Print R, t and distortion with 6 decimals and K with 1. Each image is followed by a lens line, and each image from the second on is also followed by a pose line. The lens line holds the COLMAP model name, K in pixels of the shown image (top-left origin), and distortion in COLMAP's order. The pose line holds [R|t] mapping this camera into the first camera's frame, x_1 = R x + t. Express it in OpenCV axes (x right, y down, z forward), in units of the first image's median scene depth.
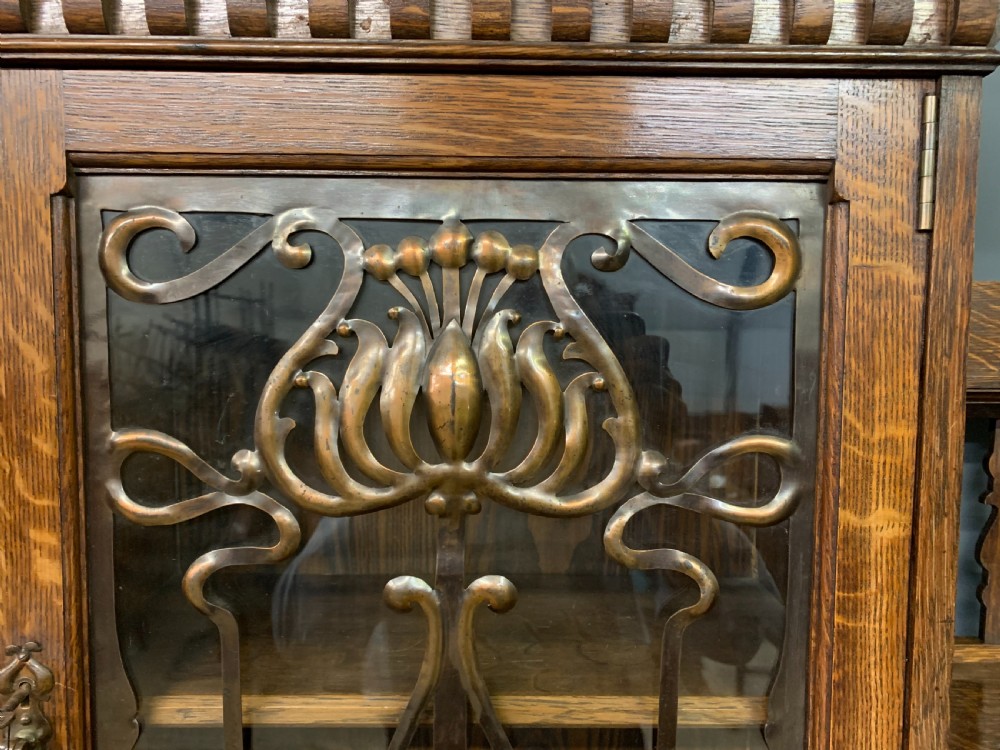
lens RADIAL K [[768.6, 0, 505.0], [0, 768.6, 378.9], [0, 0, 1]] dist [0.034573, -0.033644]
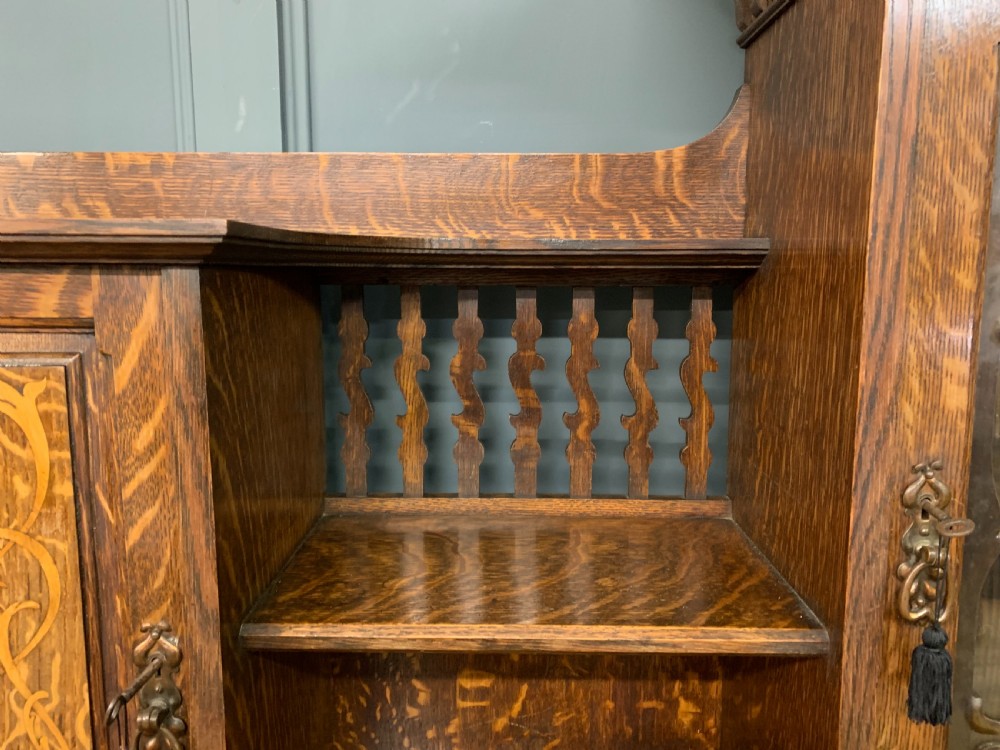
lens RADIAL K [[768.6, 0, 504.4], [0, 768.6, 367.4], [0, 0, 1]] dist [0.034573, -0.033644]
pose [[0.999723, -0.007140, -0.022443, -1.208087], [0.008345, 0.998501, 0.054085, 0.141885], [0.022023, -0.054258, 0.998284, -0.105305]]
